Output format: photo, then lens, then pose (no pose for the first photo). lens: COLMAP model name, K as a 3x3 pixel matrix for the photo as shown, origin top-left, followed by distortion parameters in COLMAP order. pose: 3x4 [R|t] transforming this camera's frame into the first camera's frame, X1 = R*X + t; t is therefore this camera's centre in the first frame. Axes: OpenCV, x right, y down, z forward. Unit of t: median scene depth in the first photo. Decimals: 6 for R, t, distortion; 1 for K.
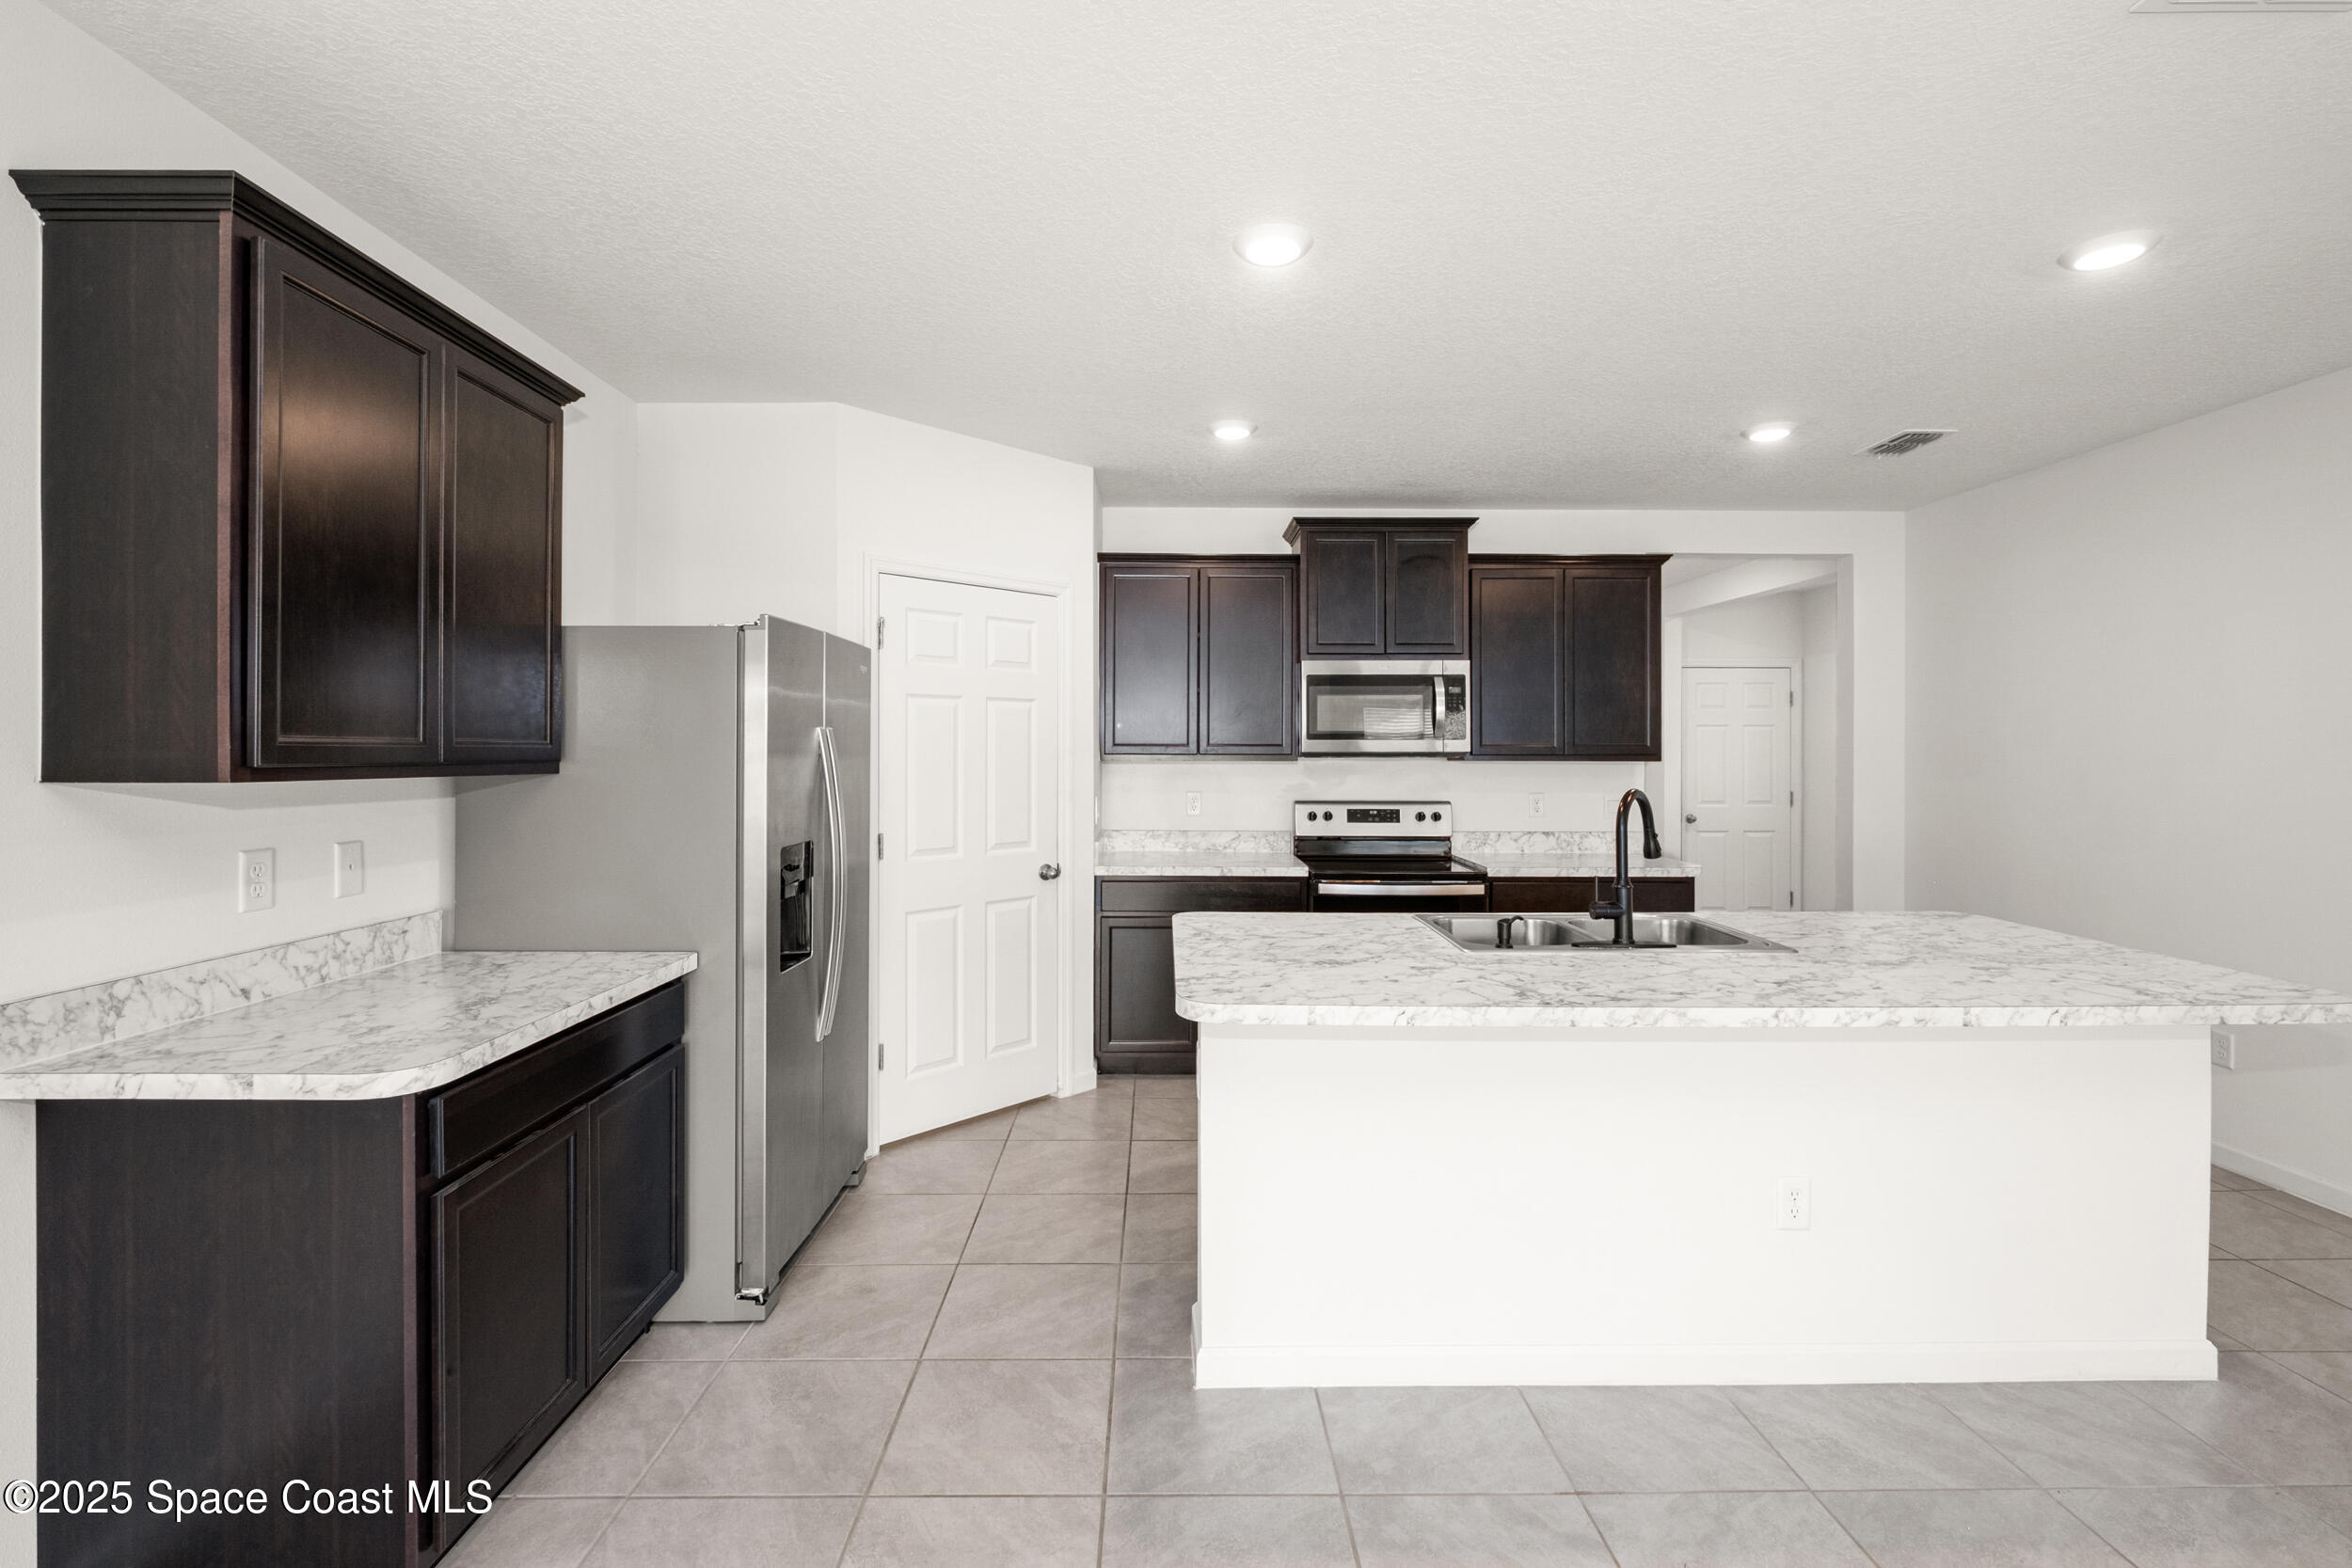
lens RADIAL K [[1037.3, 0, 1168.7], [0, 1037.3, 747.4], [0, 0, 1]] dist [-0.003455, -0.000641]
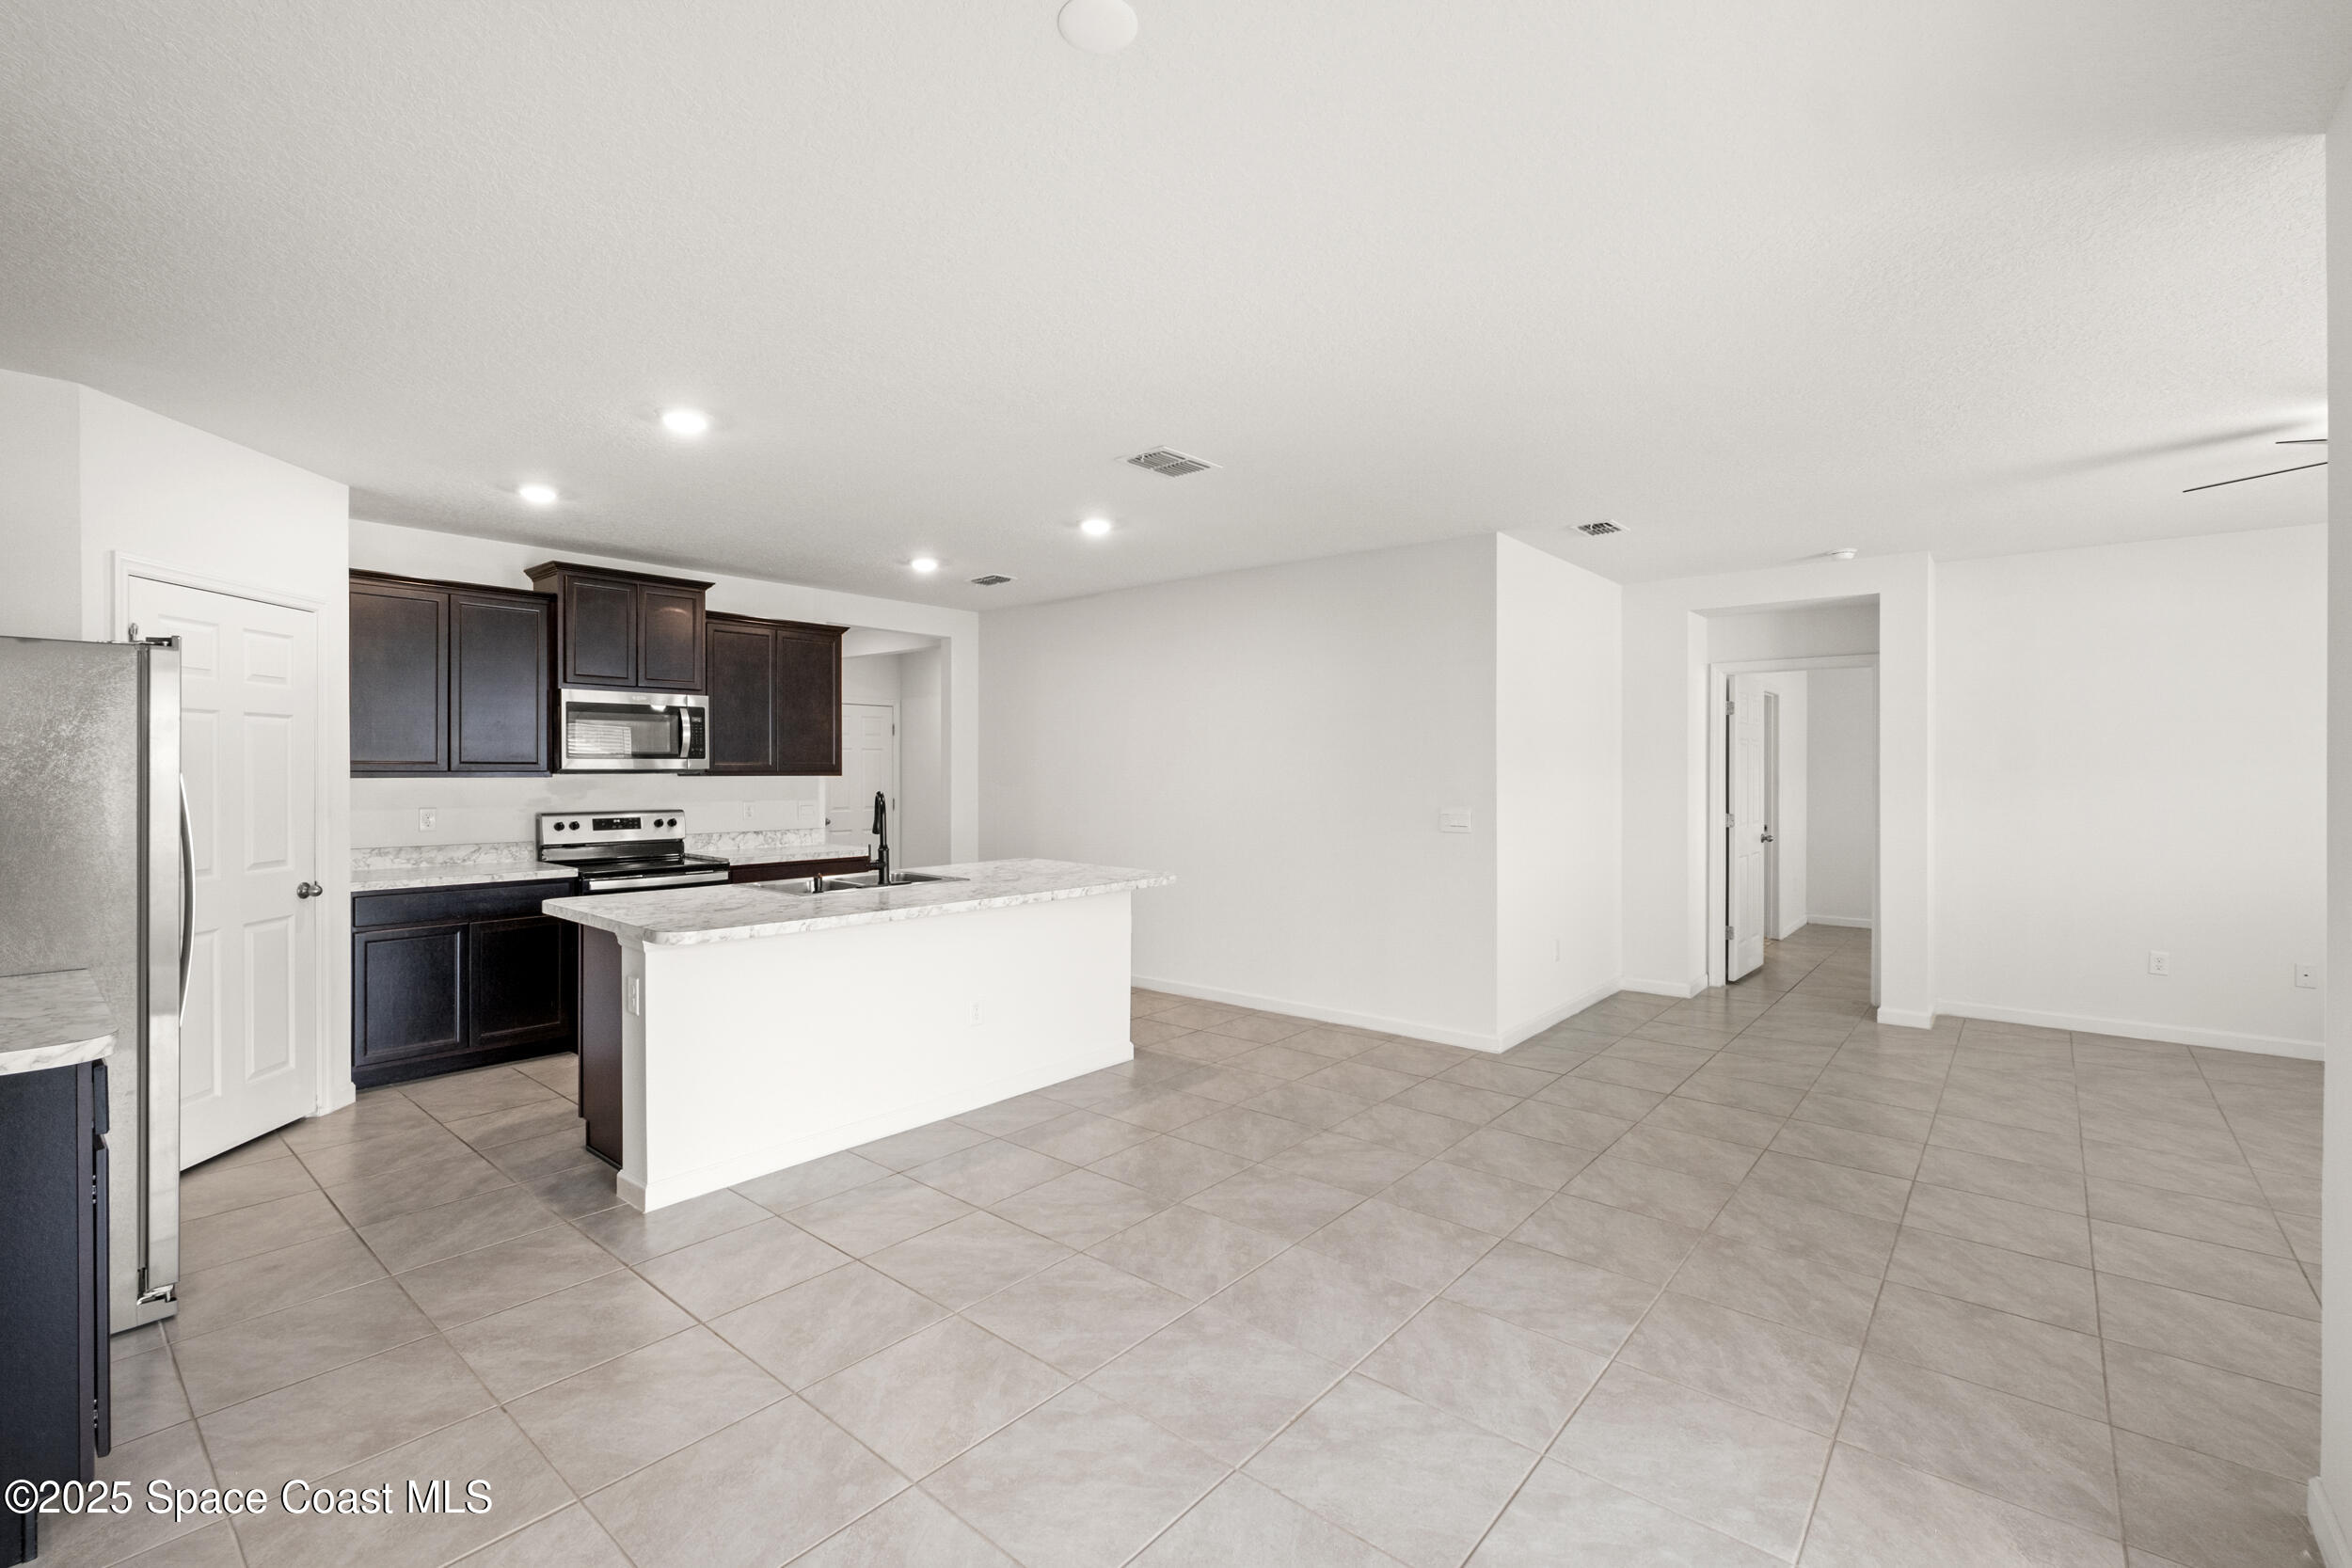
lens RADIAL K [[1022.8, 0, 1162.4], [0, 1022.8, 772.4], [0, 0, 1]] dist [-0.004579, -0.000123]
pose [[0.658135, -0.003502, 0.752892, -0.296566], [-0.000678, 0.999986, 0.005244, 0.001930], [-0.752900, -0.003961, 0.658123, -0.242716]]
